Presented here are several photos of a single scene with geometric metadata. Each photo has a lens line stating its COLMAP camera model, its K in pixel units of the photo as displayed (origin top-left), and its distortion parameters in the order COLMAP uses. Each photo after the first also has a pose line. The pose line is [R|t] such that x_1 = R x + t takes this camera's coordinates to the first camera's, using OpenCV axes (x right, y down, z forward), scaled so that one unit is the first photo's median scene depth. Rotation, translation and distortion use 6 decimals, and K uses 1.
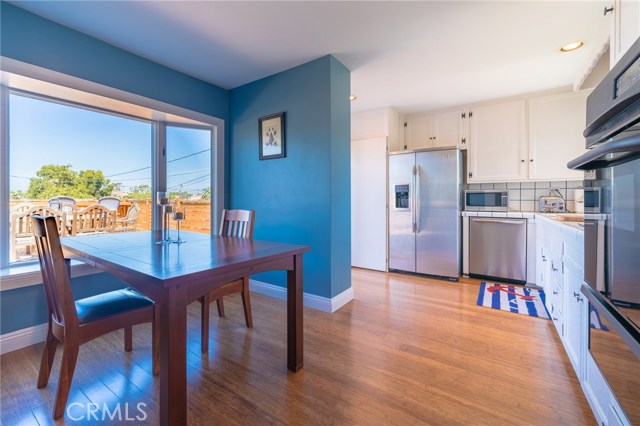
lens RADIAL K [[269.5, 0, 317.2], [0, 269.5, 202.7], [0, 0, 1]] dist [-0.000259, -0.000197]
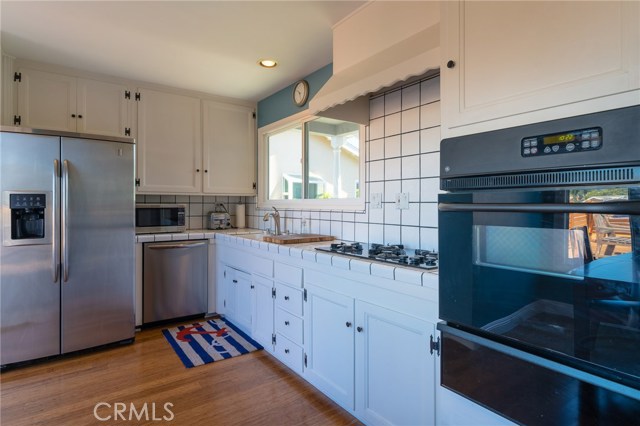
lens RADIAL K [[337.4, 0, 316.4], [0, 337.4, 203.2], [0, 0, 1]] dist [0.000432, -0.000192]
pose [[0.347332, 0.004670, 0.937731, -0.101483], [0.011995, 0.999884, -0.009422, -0.037220], [-0.937666, 0.014521, 0.347235, 0.277856]]
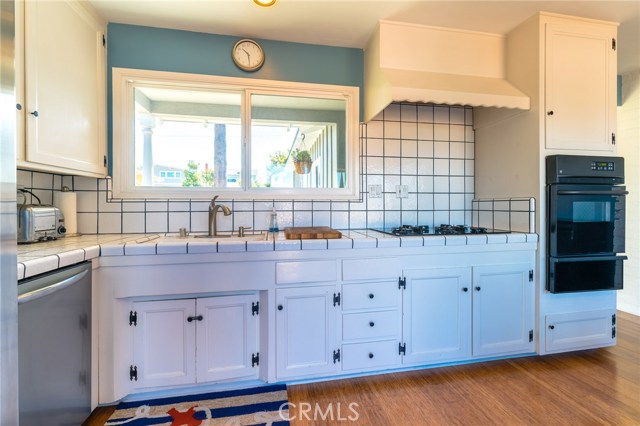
lens RADIAL K [[269.5, 0, 317.2], [0, 269.5, 202.7], [0, 0, 1]] dist [-0.000259, -0.000197]
pose [[-0.690613, 0.005679, 0.723202, 0.223188], [0.011779, 0.999925, 0.003397, -0.023099], [-0.723128, 0.010865, -0.690628, 0.951569]]
